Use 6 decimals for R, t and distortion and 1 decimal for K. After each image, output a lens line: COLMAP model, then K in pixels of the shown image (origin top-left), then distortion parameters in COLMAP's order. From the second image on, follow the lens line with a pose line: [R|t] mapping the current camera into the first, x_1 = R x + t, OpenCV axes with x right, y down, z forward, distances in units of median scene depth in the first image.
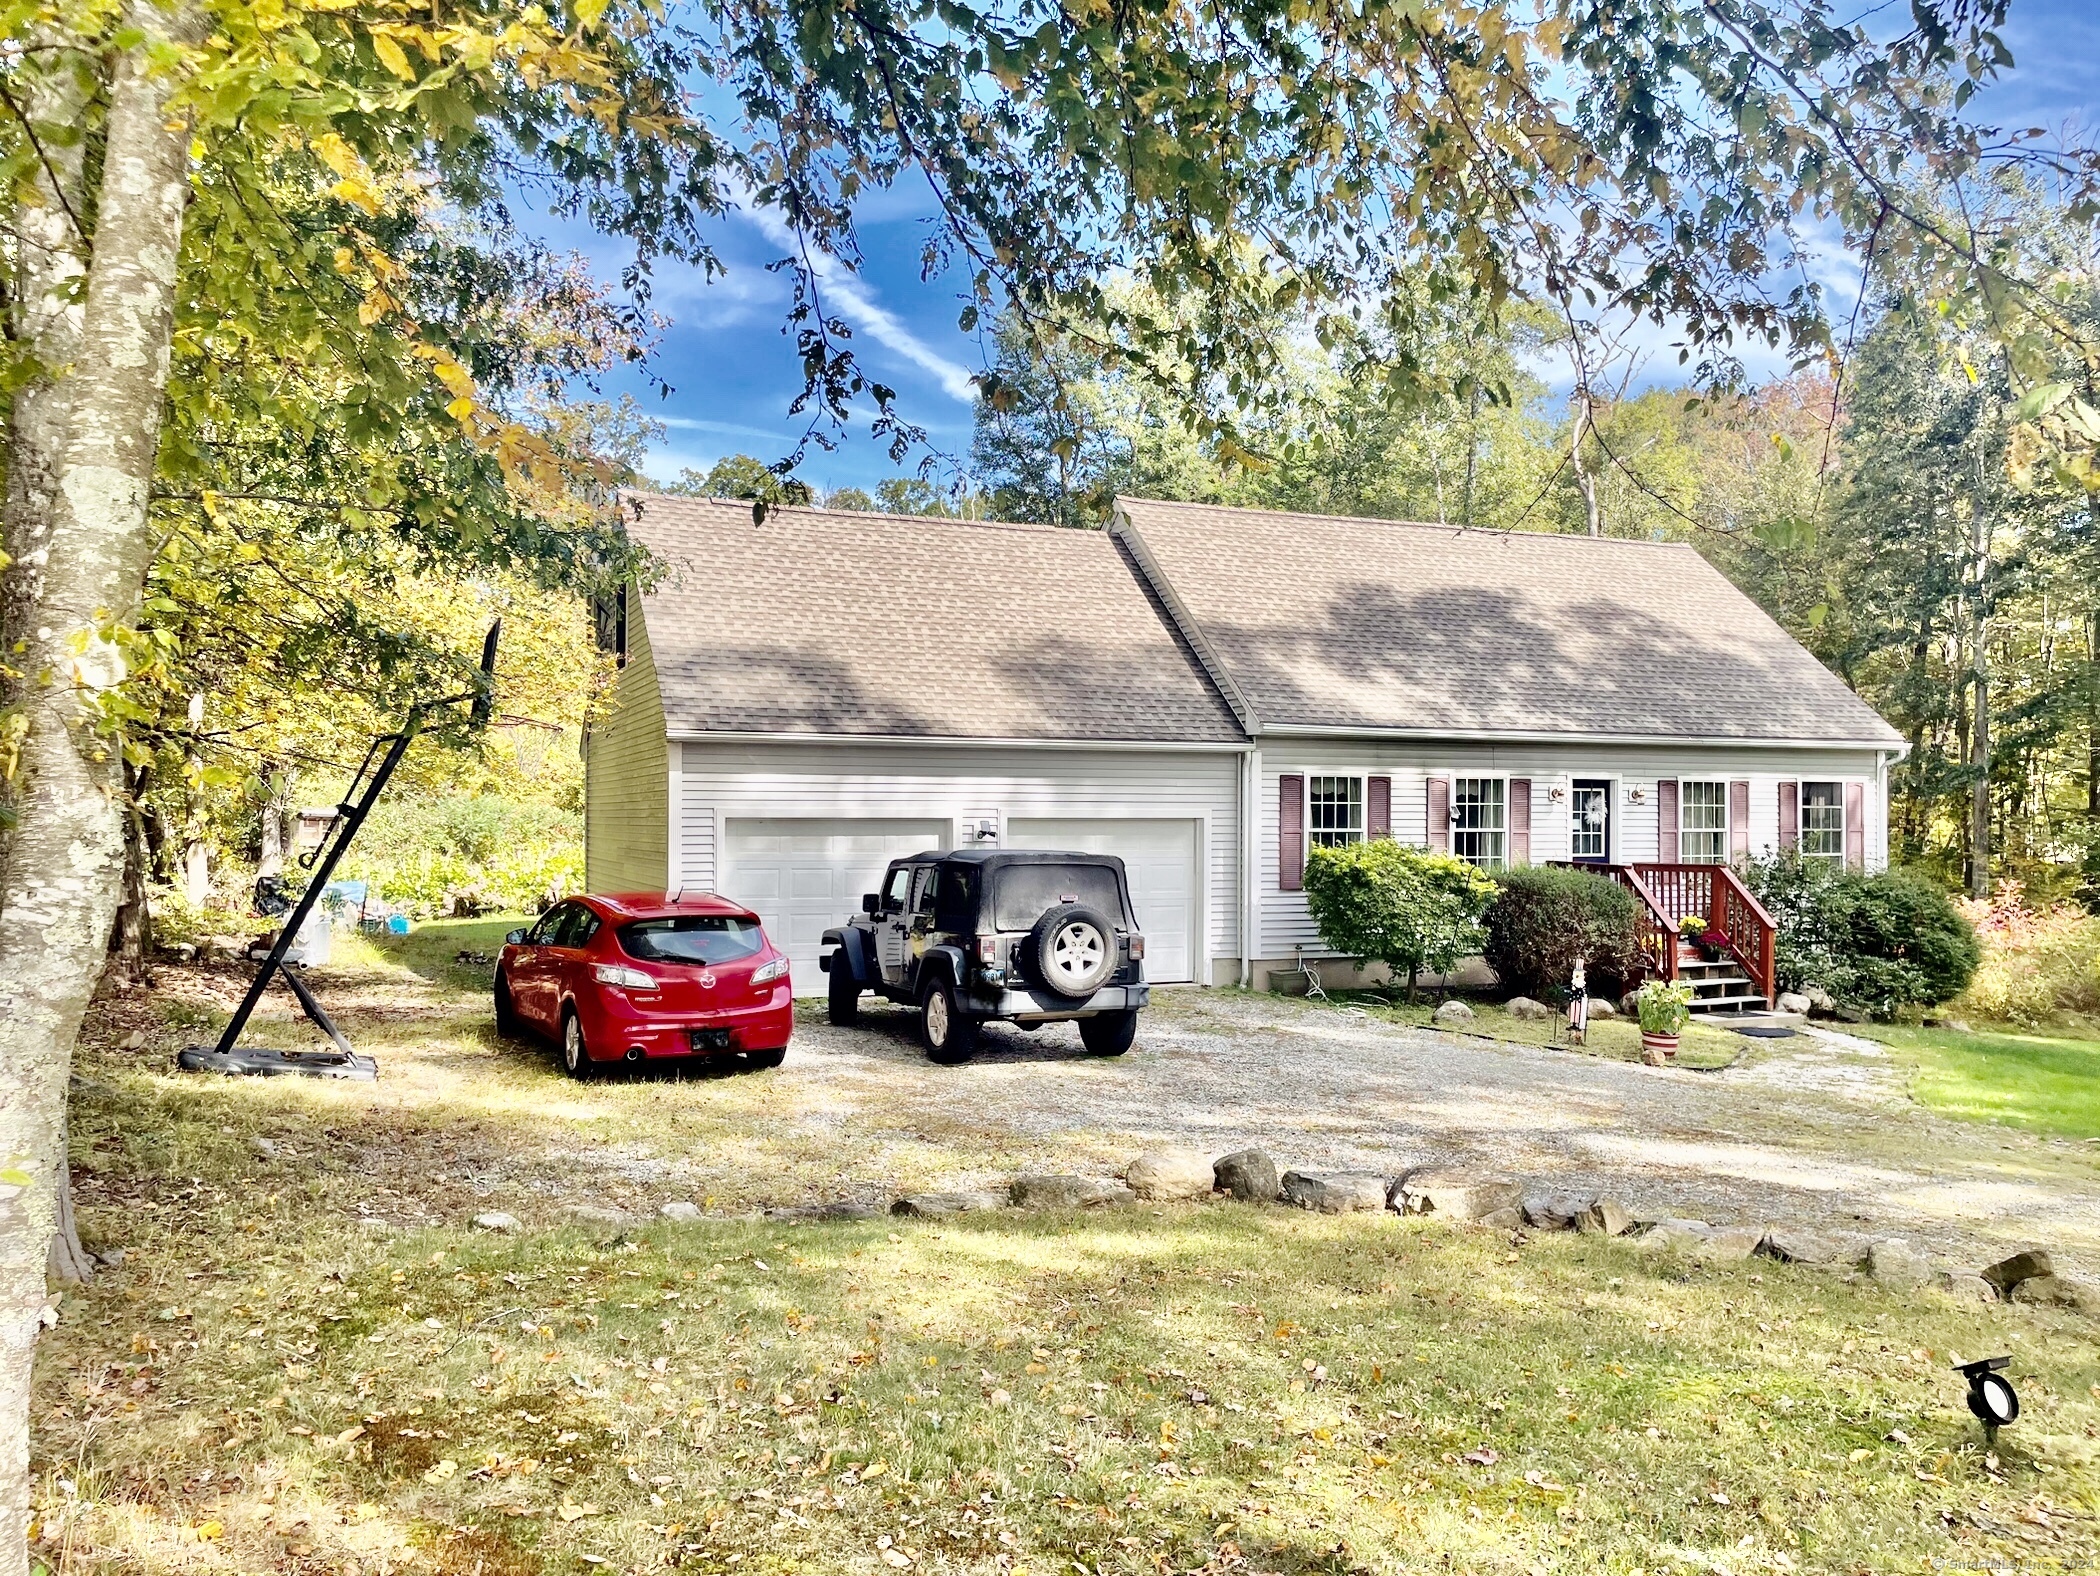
lens RADIAL K [[1550.8, 0, 1052.3], [0, 1550.8, 791.9], [0, 0, 1]] dist [0.097293, -0.124438]
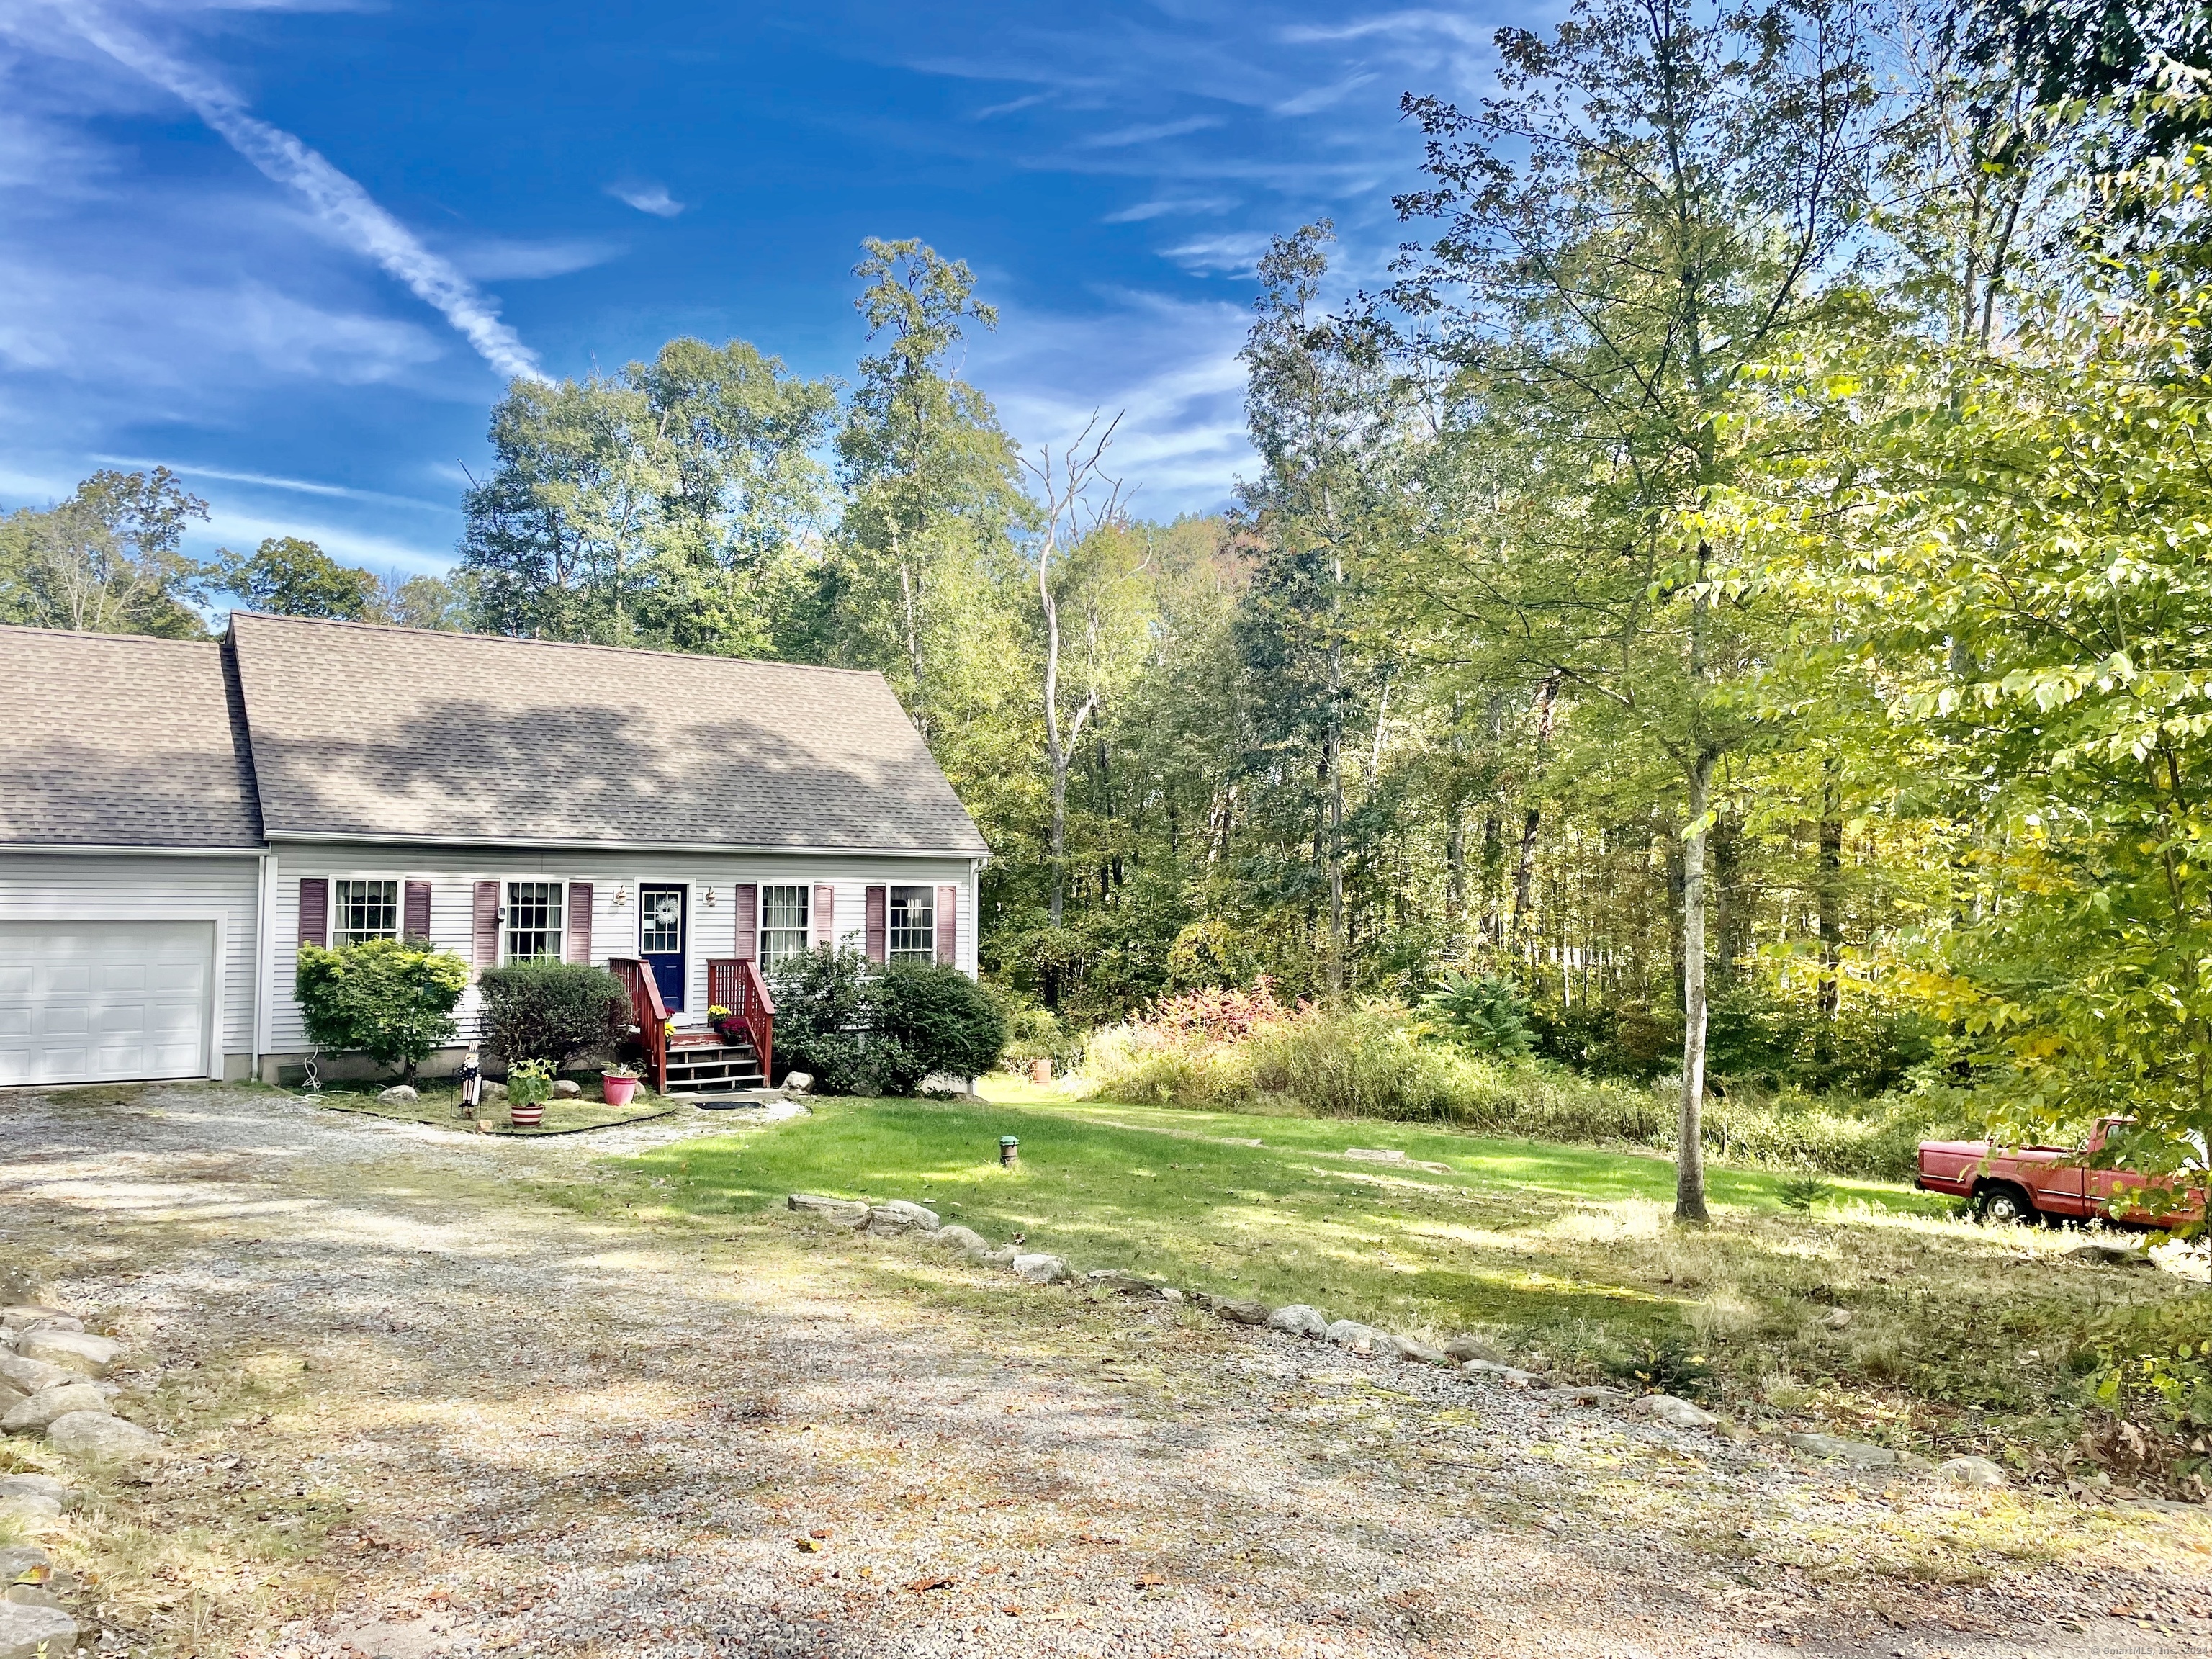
lens RADIAL K [[1633.5, 0, 1108.4], [0, 1633.5, 833.6], [0, 0, 1]] dist [0.097293, -0.124438]
pose [[0.983526, 0.007090, 0.180629, 0.457262], [0.000587, 0.999100, -0.042412, 0.006487], [-0.180767, 0.041819, 0.982637, -0.201237]]
